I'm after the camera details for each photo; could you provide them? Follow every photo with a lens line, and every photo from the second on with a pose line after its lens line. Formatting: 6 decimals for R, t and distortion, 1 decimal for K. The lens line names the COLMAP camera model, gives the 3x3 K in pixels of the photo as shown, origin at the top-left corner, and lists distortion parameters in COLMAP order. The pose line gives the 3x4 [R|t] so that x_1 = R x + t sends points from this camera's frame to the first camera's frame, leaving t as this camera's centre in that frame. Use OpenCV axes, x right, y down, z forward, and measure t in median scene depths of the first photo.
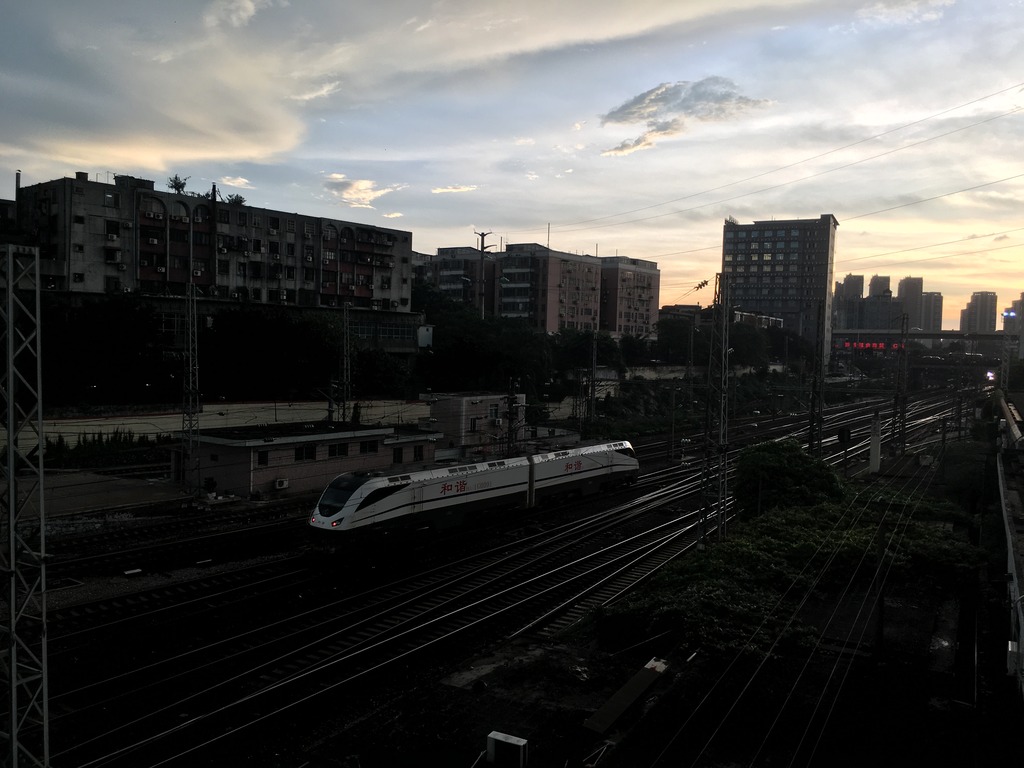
lens RADIAL K [[876.1, 0, 510.5], [0, 876.1, 381.4], [0, 0, 1]] dist [0.084604, -0.116166]
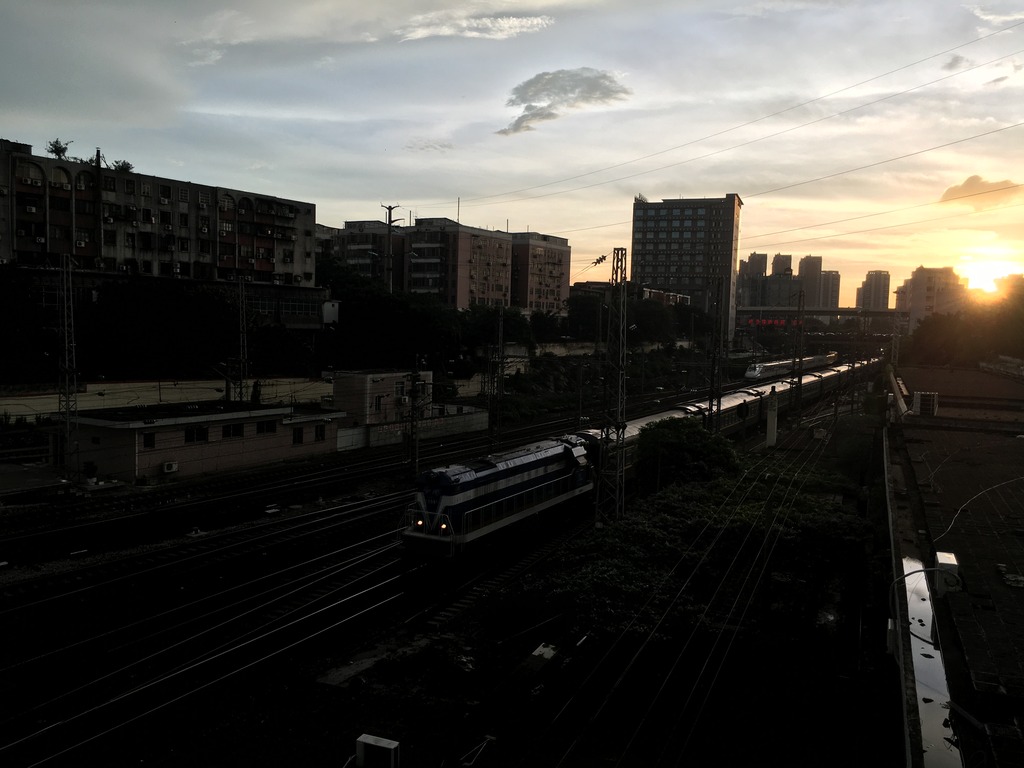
lens RADIAL K [[876.1, 0, 512.5], [0, 876.1, 382.4], [0, 0, 1]] dist [0.084604, -0.116166]
pose [[0.995096, -0.006043, 0.098728, 0.008226], [0.003280, 0.999599, 0.028128, -0.000424], [-0.098858, -0.027666, 0.994717, 0.011016]]
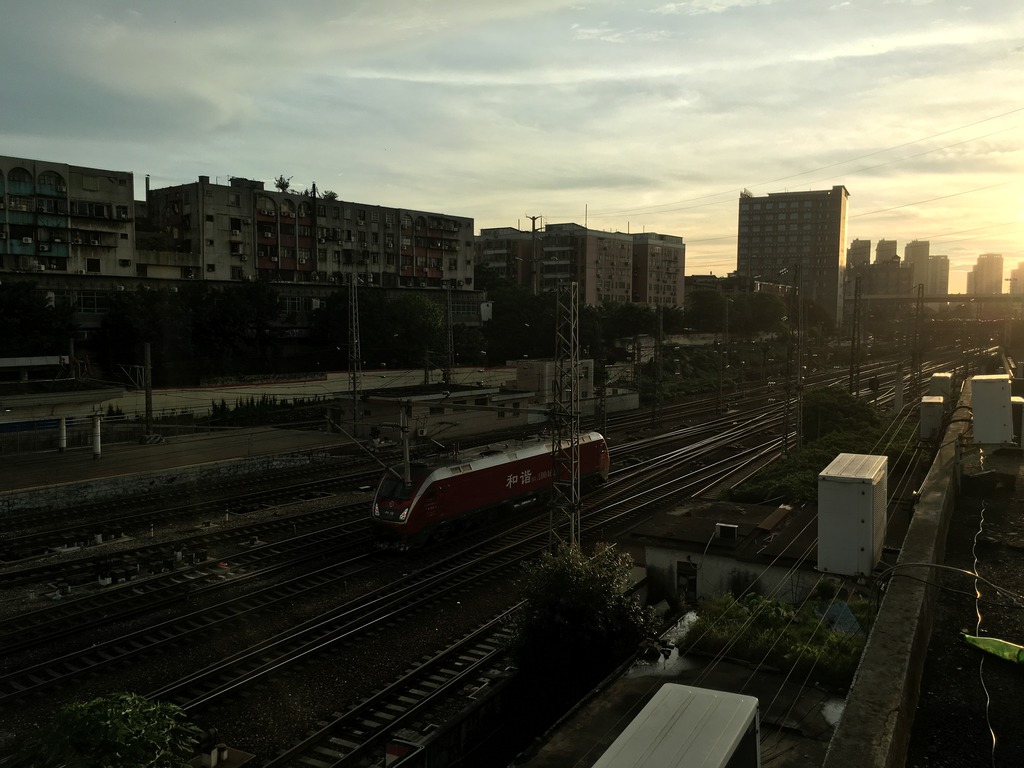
lens RADIAL K [[876.1, 0, 508.8], [0, 876.1, 383.8], [0, 0, 1]] dist [0.084604, -0.116166]
pose [[0.999764, -0.020390, -0.007434, -0.078016], [0.020632, 0.999206, 0.034070, 0.004210], [0.006733, -0.034215, 0.999392, -0.153178]]
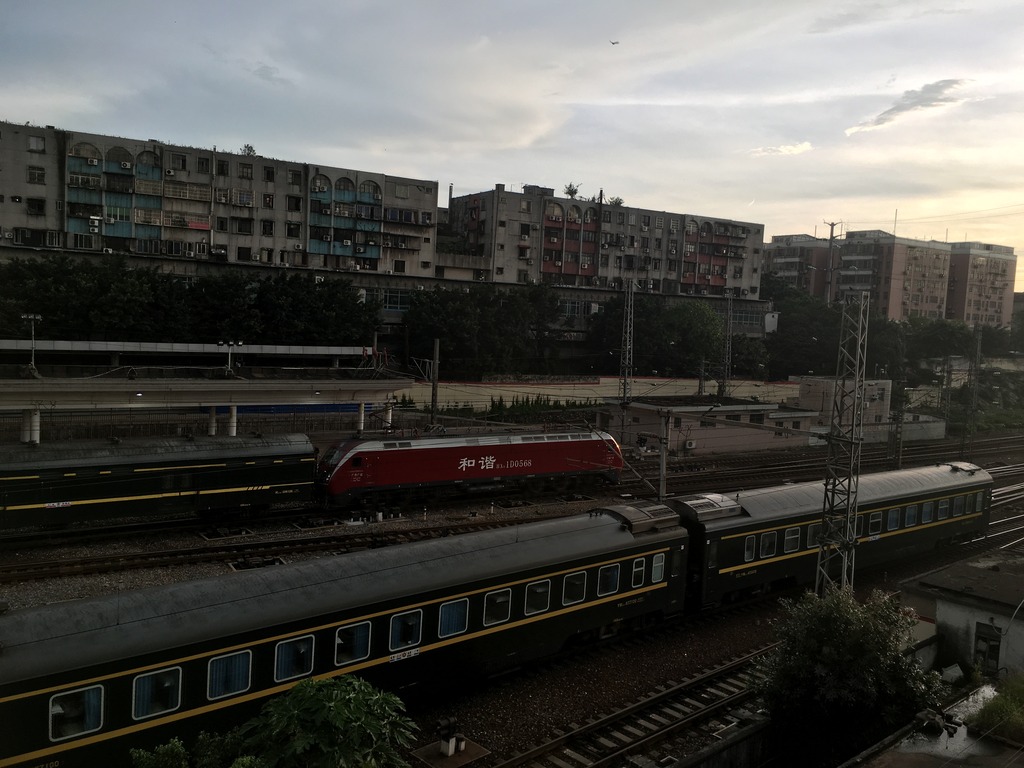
lens RADIAL K [[876.1, 0, 502.7], [0, 876.1, 382.8], [0, 0, 1]] dist [0.084604, -0.116166]
pose [[0.946225, 0.043606, -0.320558, -0.074553], [-0.036544, 0.998939, 0.028015, 0.004161], [0.321440, -0.014794, 0.946815, -0.143478]]
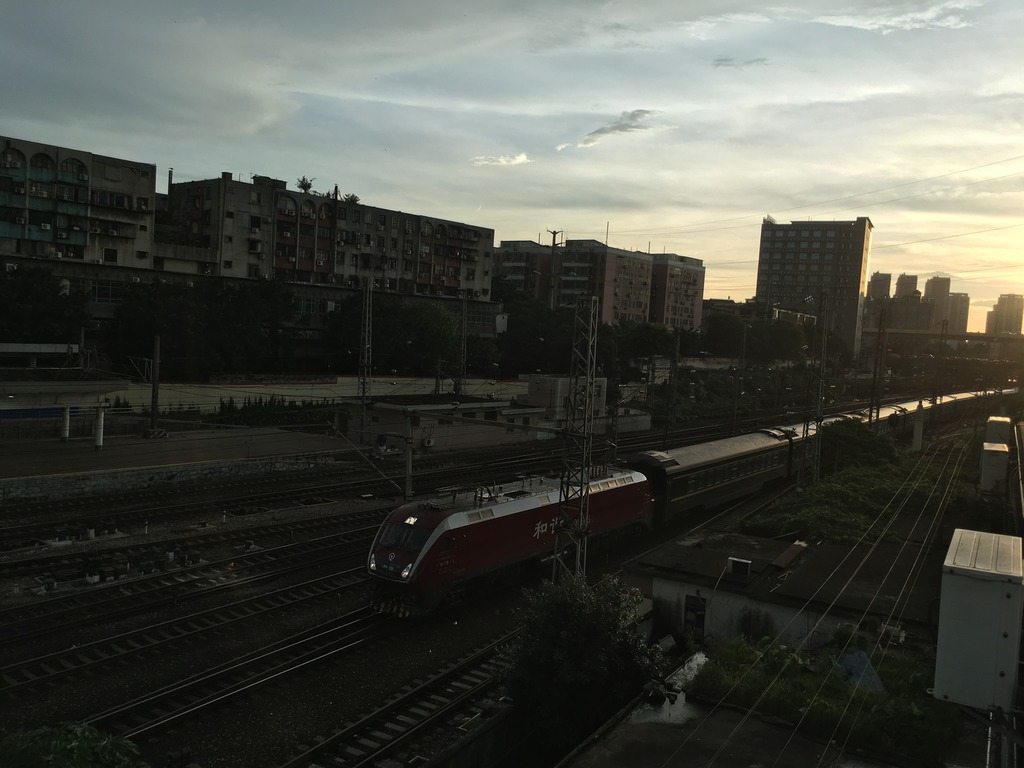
lens RADIAL K [[876.1, 0, 508.4], [0, 876.1, 382.4], [0, 0, 1]] dist [0.084604, -0.116166]
pose [[0.999127, 0.036001, -0.021170, -0.078166], [-0.035626, 0.999206, 0.017856, 0.003982], [0.021797, -0.017086, 0.999616, -0.140866]]
